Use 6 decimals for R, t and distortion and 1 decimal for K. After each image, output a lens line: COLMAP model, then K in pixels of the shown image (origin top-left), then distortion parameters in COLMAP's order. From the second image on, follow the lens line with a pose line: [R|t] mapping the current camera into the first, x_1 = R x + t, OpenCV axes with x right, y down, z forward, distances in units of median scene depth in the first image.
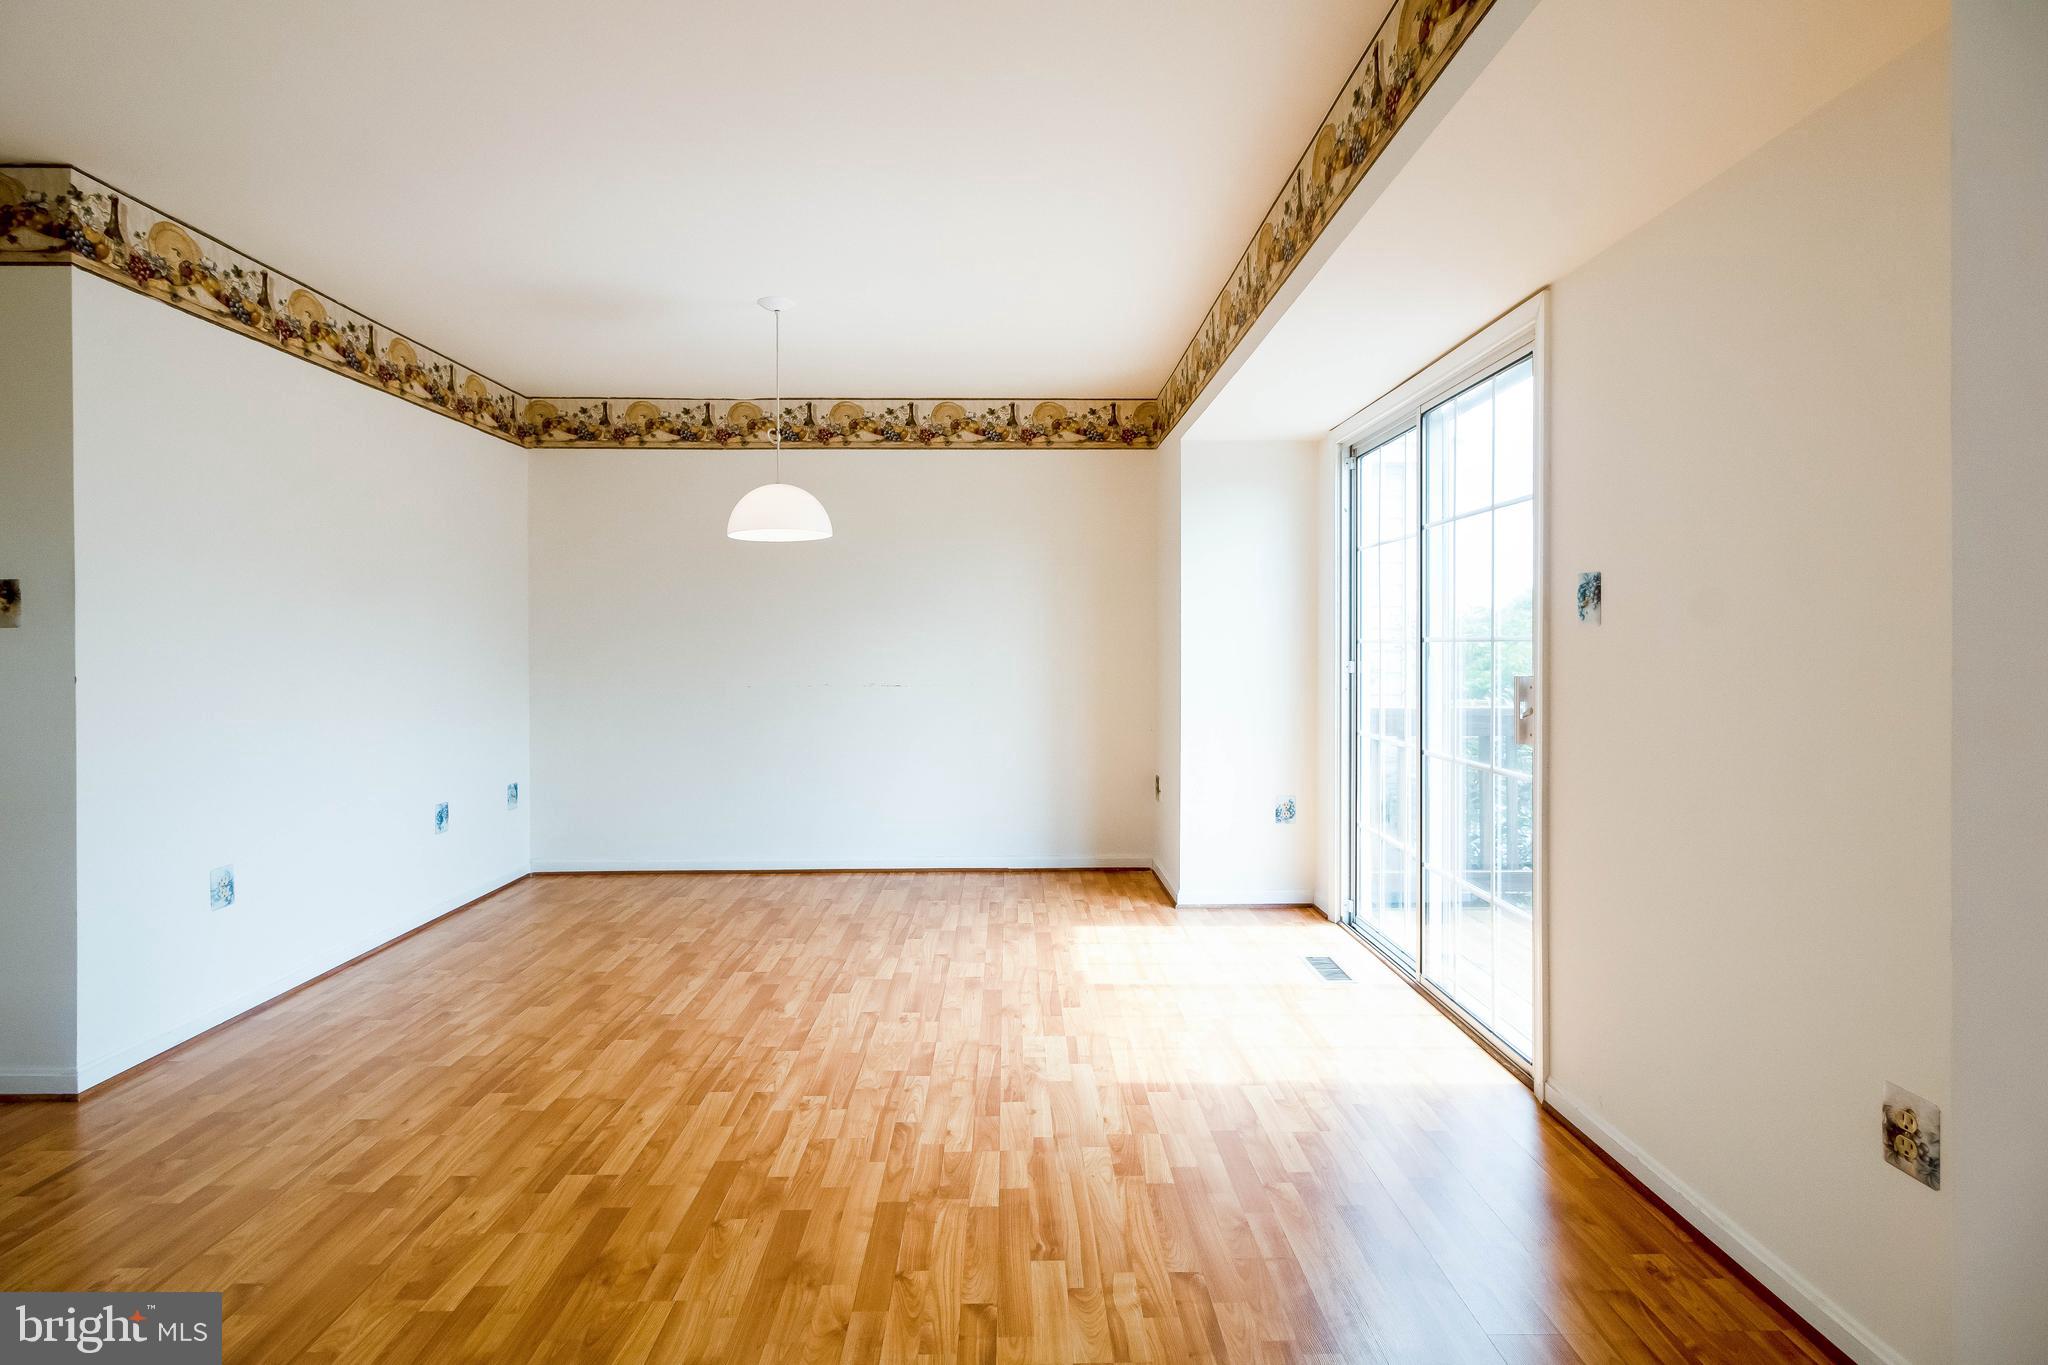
lens RADIAL K [[951.3, 0, 1022.4], [0, 951.3, 658.8], [0, 0, 1]] dist [0.000064, 0.000461]
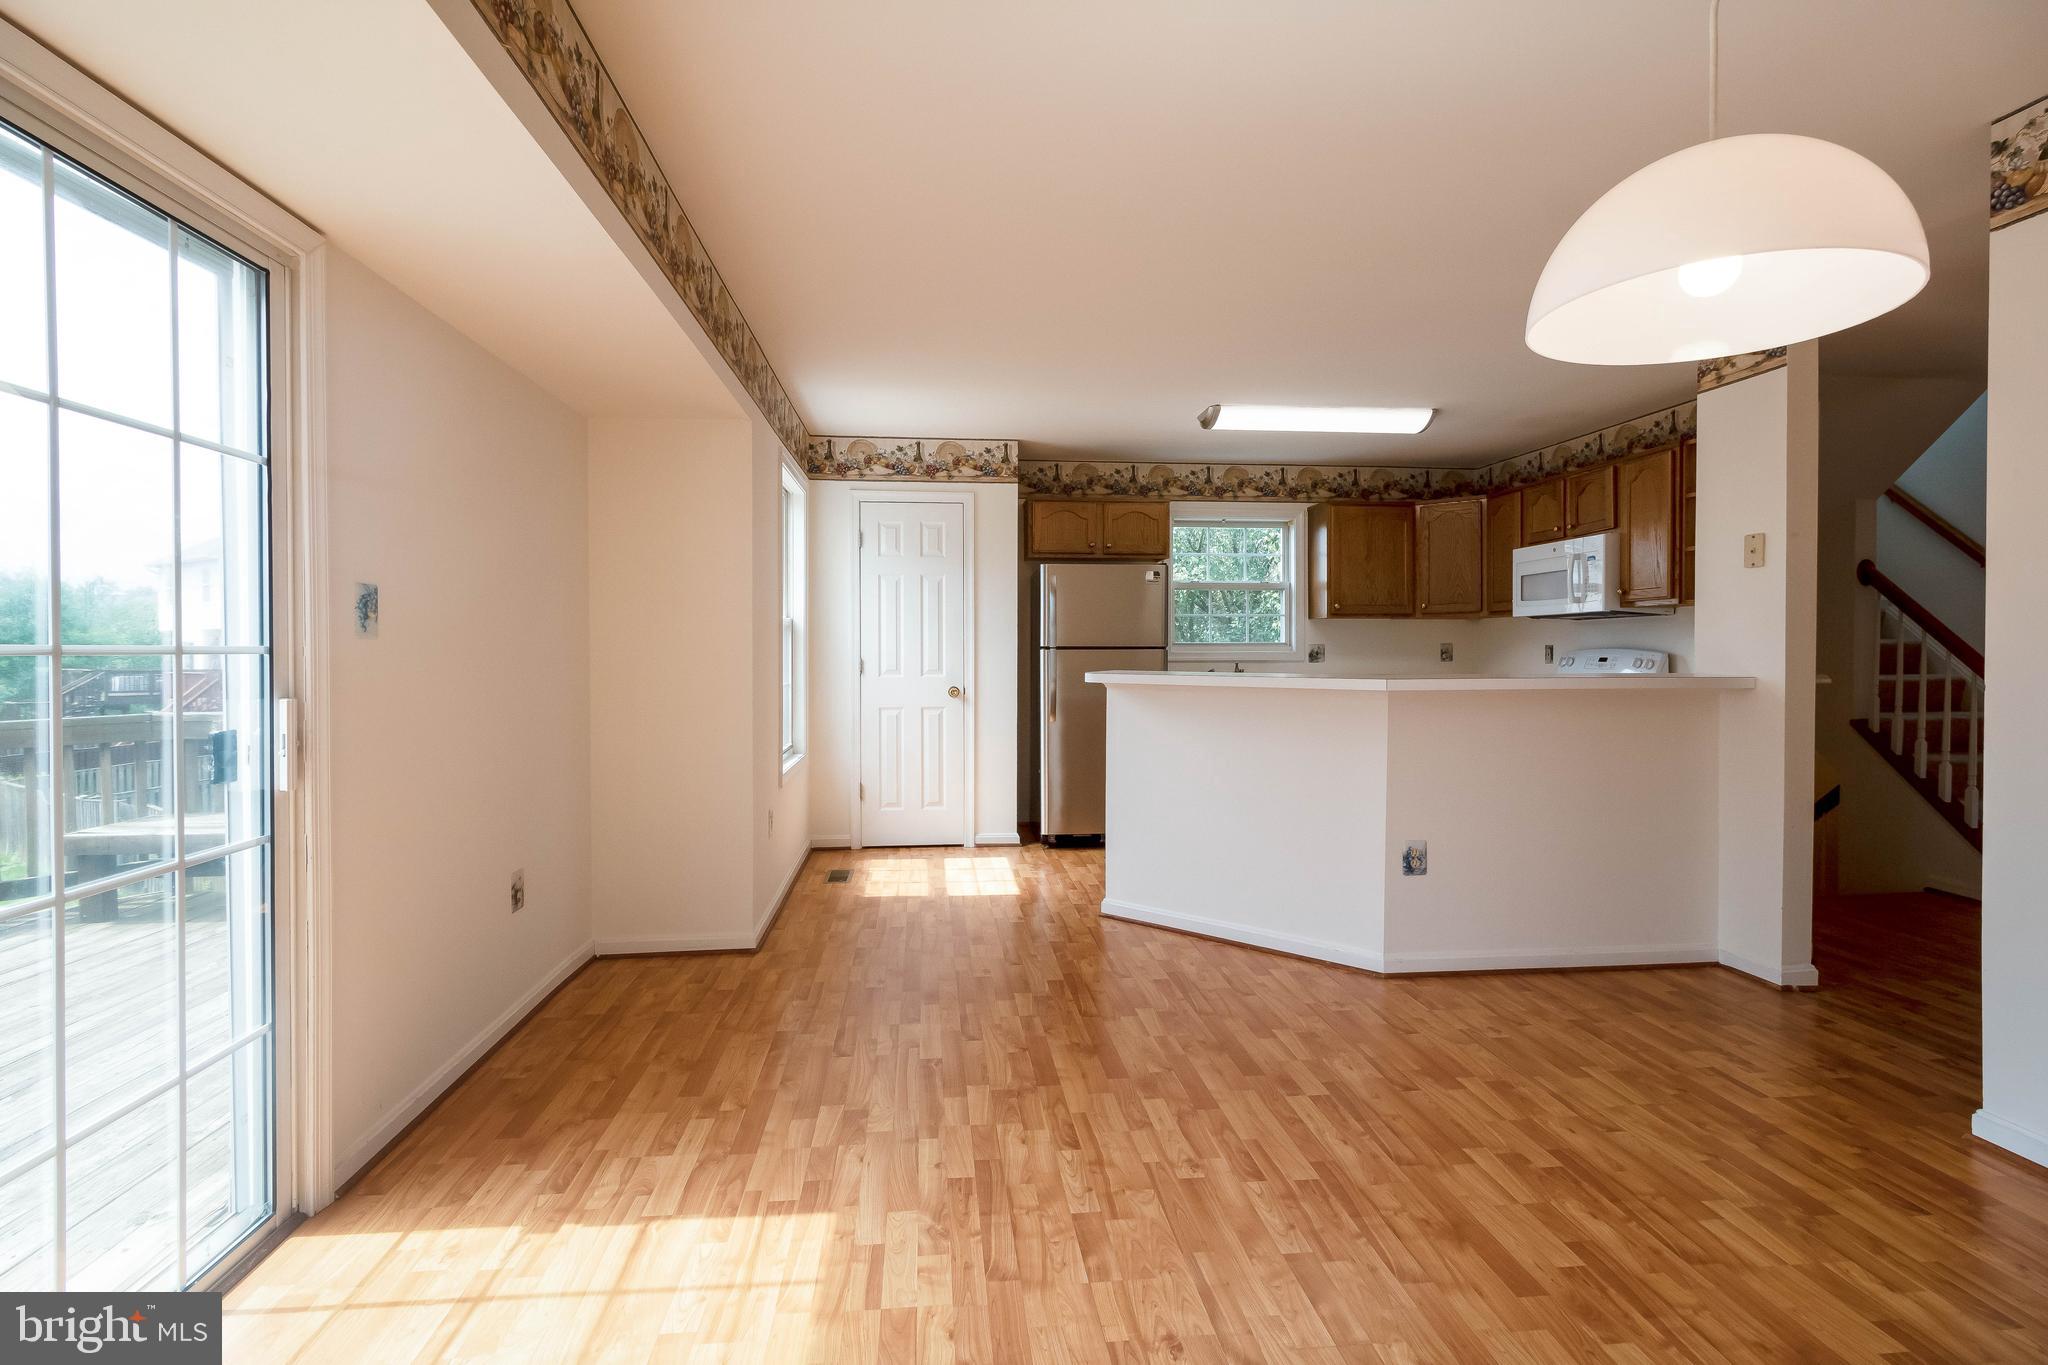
lens RADIAL K [[958.4, 0, 991.8], [0, 958.4, 674.0], [0, 0, 1]] dist [0.001460, 0.000093]
pose [[-0.998452, 0.006506, -0.055243, 0.007558], [0.004223, 0.999136, 0.041339, -0.032079], [0.055464, 0.041042, -0.997617, 1.869495]]
